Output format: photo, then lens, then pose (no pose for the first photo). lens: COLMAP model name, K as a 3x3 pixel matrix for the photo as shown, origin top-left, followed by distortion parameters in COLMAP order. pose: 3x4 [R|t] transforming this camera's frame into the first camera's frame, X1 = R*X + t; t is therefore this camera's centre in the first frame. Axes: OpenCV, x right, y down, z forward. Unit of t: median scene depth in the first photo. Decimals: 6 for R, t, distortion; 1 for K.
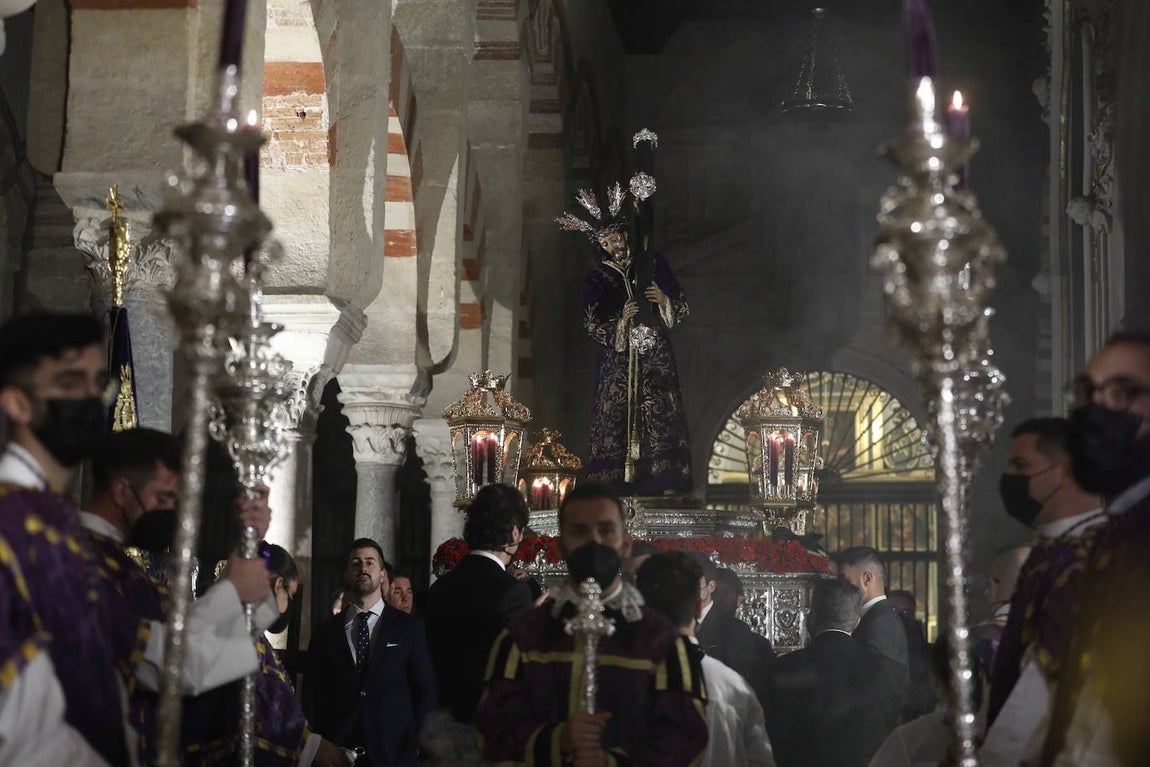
lens RADIAL K [[2364.5, 0, 575.7], [0, 2364.5, 382.0], [0, 0, 1]] dist [-0.056145, 0.000000]
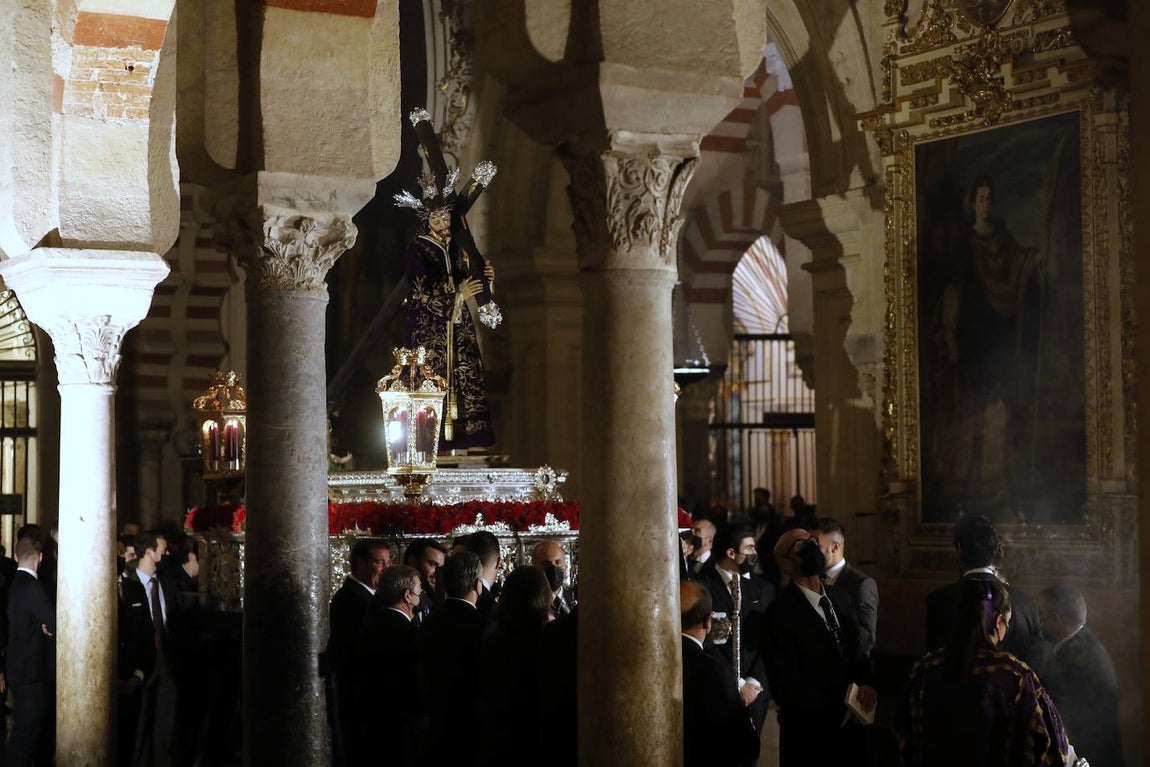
lens RADIAL K [[2364.5, 0, 574.6], [0, 2364.5, 385.2], [0, 0, 1]] dist [-0.056145, 0.000000]
pose [[0.796060, 0.004227, 0.605202, -0.600517], [-0.055776, 0.996232, 0.066408, -0.059894], [-0.602641, -0.086620, 0.793297, 0.092622]]
